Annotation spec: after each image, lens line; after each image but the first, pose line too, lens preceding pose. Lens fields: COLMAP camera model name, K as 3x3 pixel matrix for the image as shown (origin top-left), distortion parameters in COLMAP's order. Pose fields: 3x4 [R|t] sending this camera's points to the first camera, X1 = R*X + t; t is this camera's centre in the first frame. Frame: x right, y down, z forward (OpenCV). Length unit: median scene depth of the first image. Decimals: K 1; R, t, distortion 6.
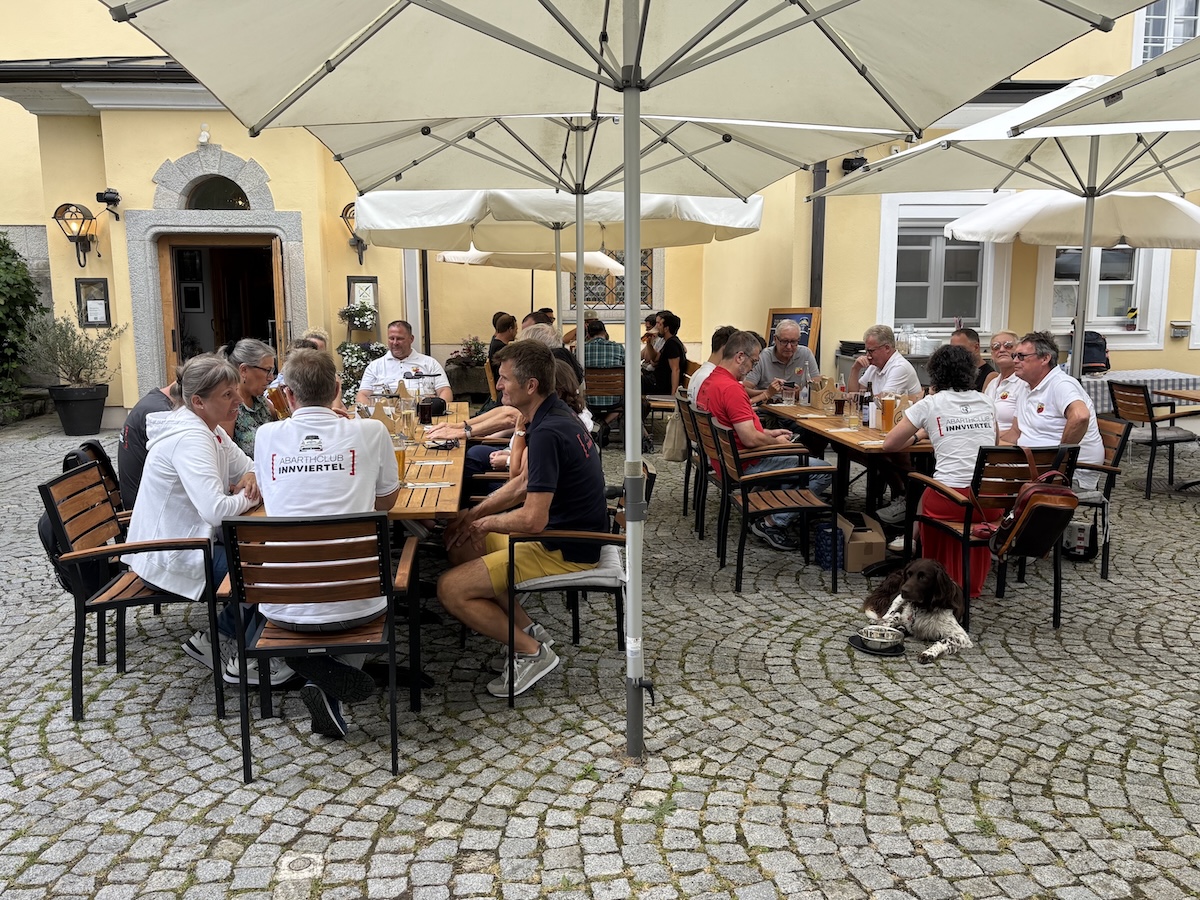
lens RADIAL K [[986.3, 0, 603.0], [0, 986.3, 456.7], [0, 0, 1]] dist [0.043894, -0.022134]
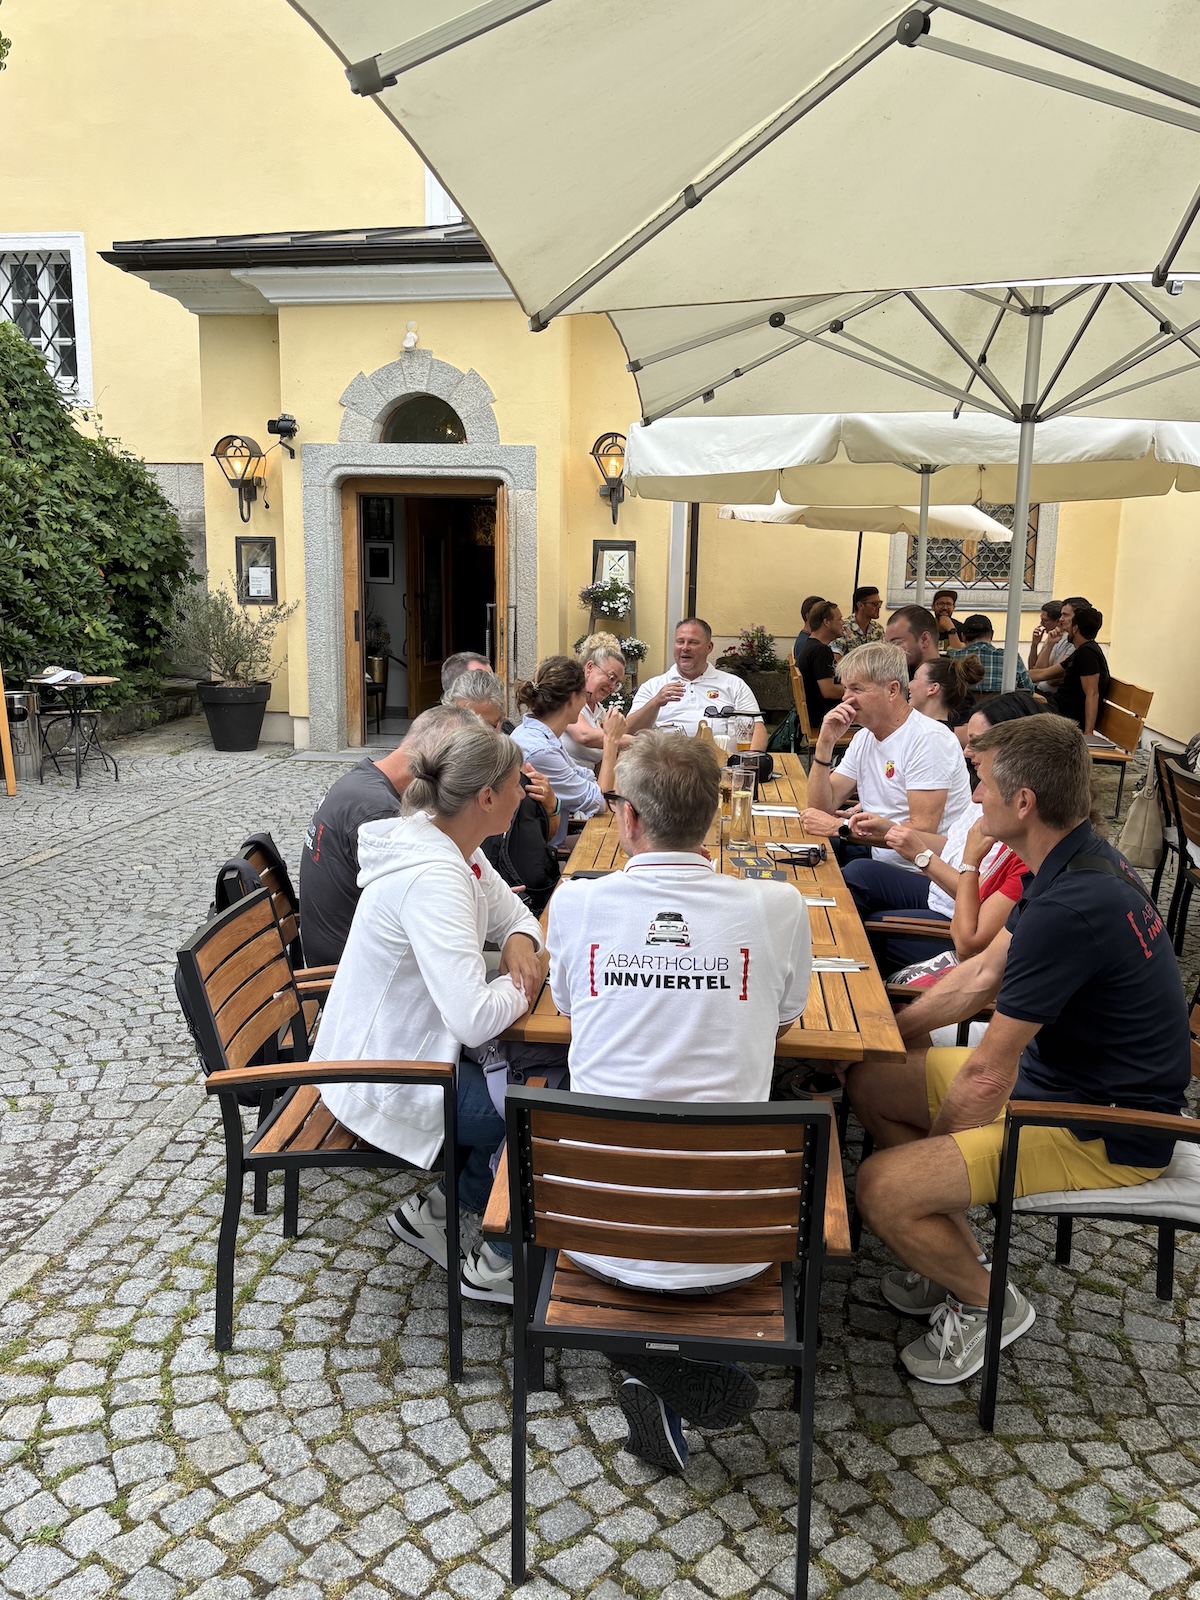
lens RADIAL K [[1315.1, 0, 600.0], [0, 1315.1, 800.0], [0, 0, 1]] dist [0.043894, -0.022134]
pose [[0.977299, 0.057511, -0.203912, -0.102031], [-0.052537, 0.998176, 0.029727, -0.051503], [0.205249, -0.018339, 0.978538, 0.175092]]
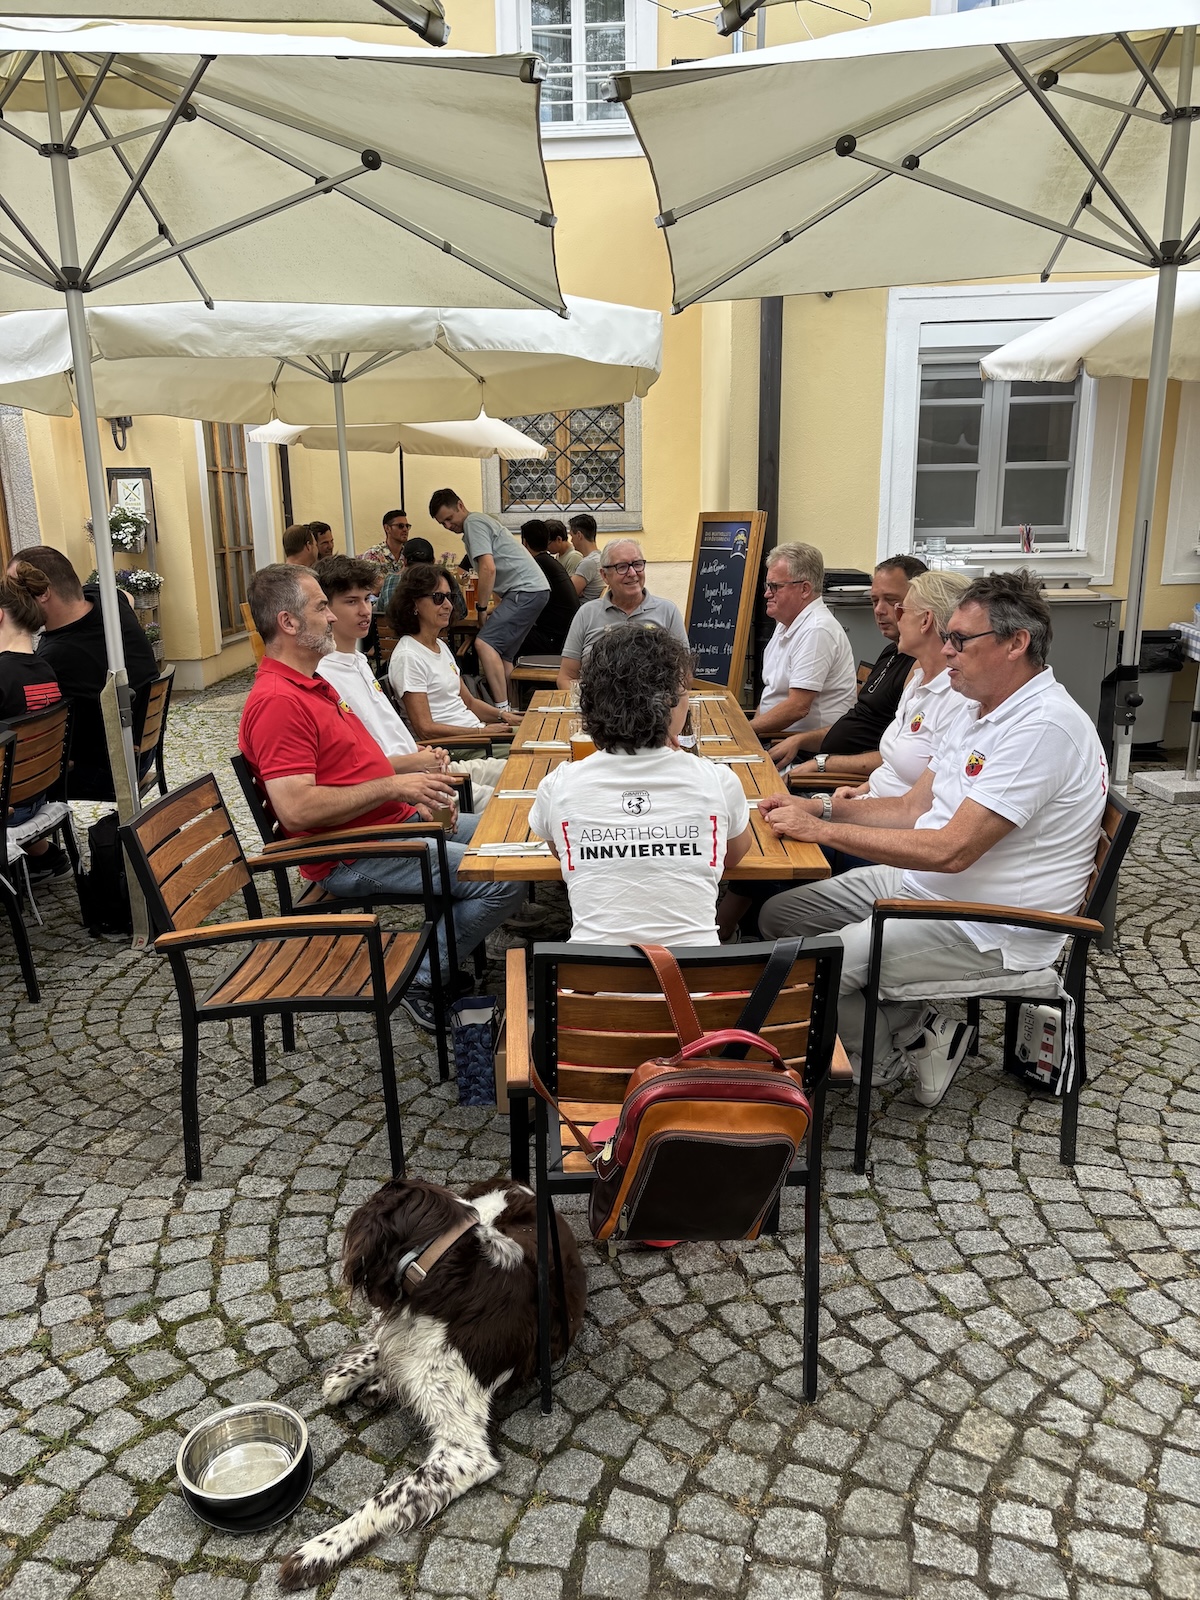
lens RADIAL K [[1192.2, 0, 600.0], [0, 1192.2, 800.0], [0, 0, 1]] dist [0.045528, -0.048483]
pose [[0.991327, 0.018589, -0.130100, 0.326477], [-0.006111, 0.995396, 0.095654, -0.073977], [0.131279, -0.094030, 0.986876, 0.421866]]
